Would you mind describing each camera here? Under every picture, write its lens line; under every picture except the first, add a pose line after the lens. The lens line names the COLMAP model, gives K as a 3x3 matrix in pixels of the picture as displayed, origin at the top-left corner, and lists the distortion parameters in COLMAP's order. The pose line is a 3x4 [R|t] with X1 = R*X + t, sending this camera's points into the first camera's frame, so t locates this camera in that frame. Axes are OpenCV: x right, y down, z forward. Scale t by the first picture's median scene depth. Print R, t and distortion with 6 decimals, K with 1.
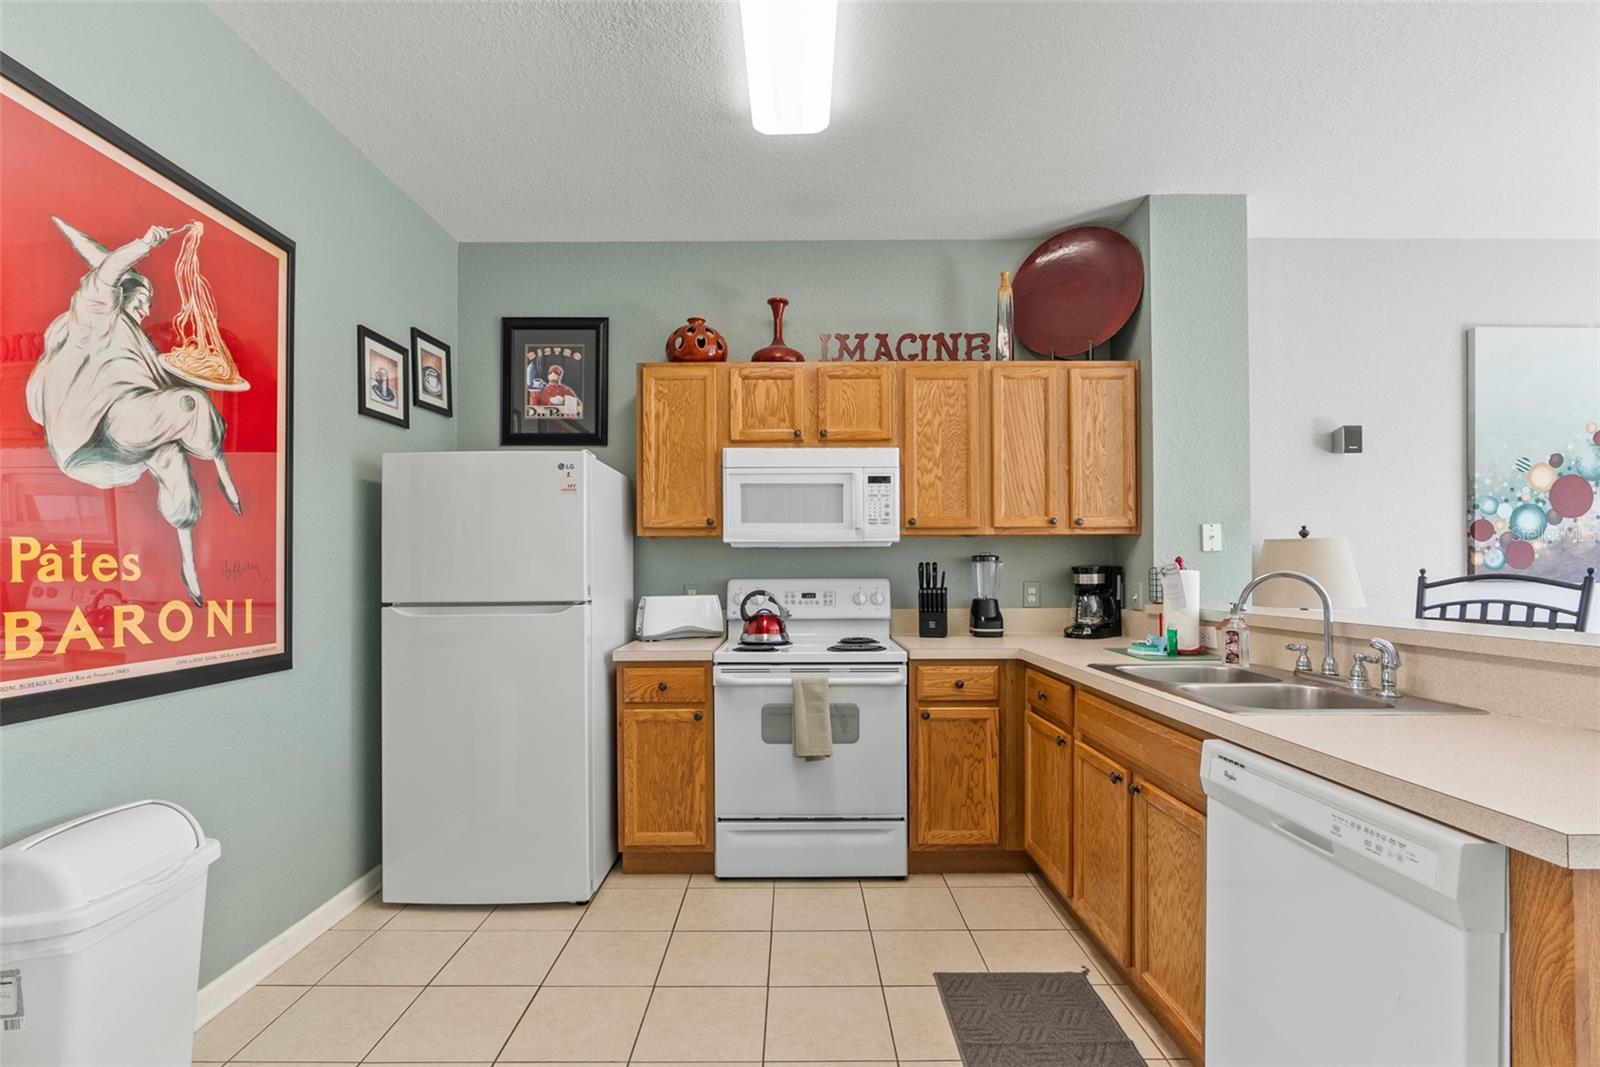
lens RADIAL K [[731.1, 0, 772.2], [0, 731.1, 568.1], [0, 0, 1]] dist [-0.012620, 0.000729]
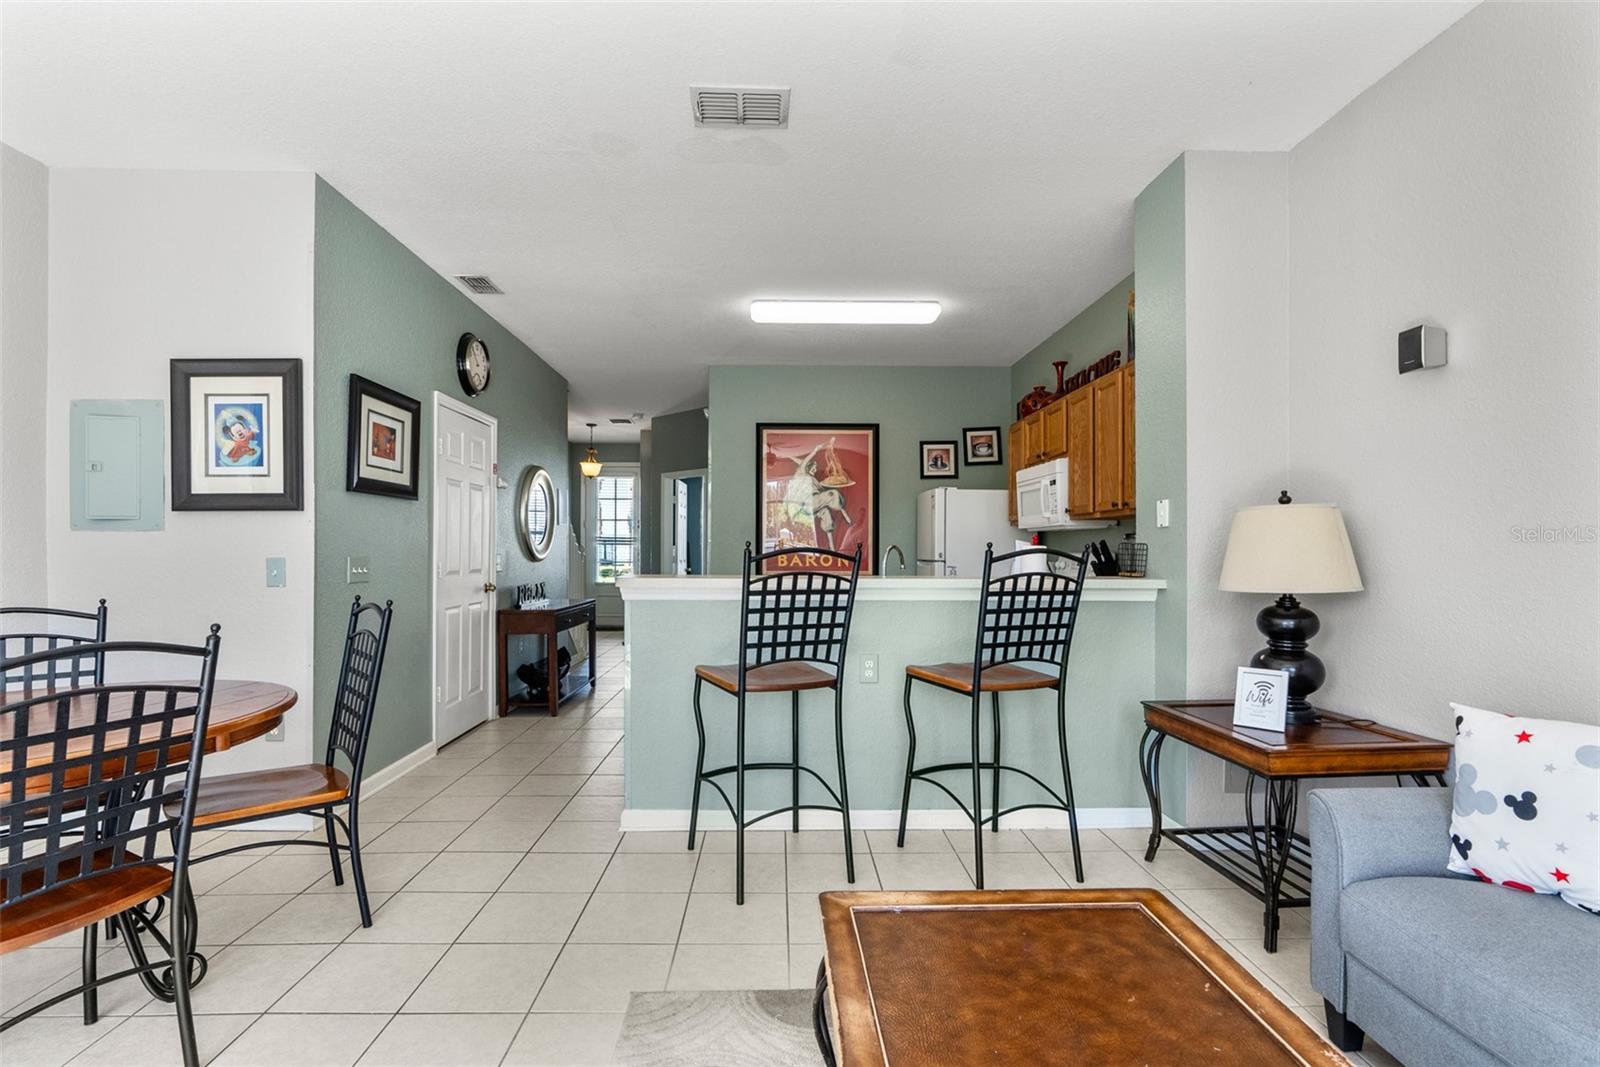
lens RADIAL K [[731.1, 0, 800.0], [0, 731.1, 541.7], [0, 0, 1]] dist [-0.012620, 0.000729]
pose [[0.025735, -0.004514, -0.999659, 1.731056], [-0.004105, 0.999981, -0.004621, 0.002255], [0.999660, 0.004222, 0.025716, 0.542408]]
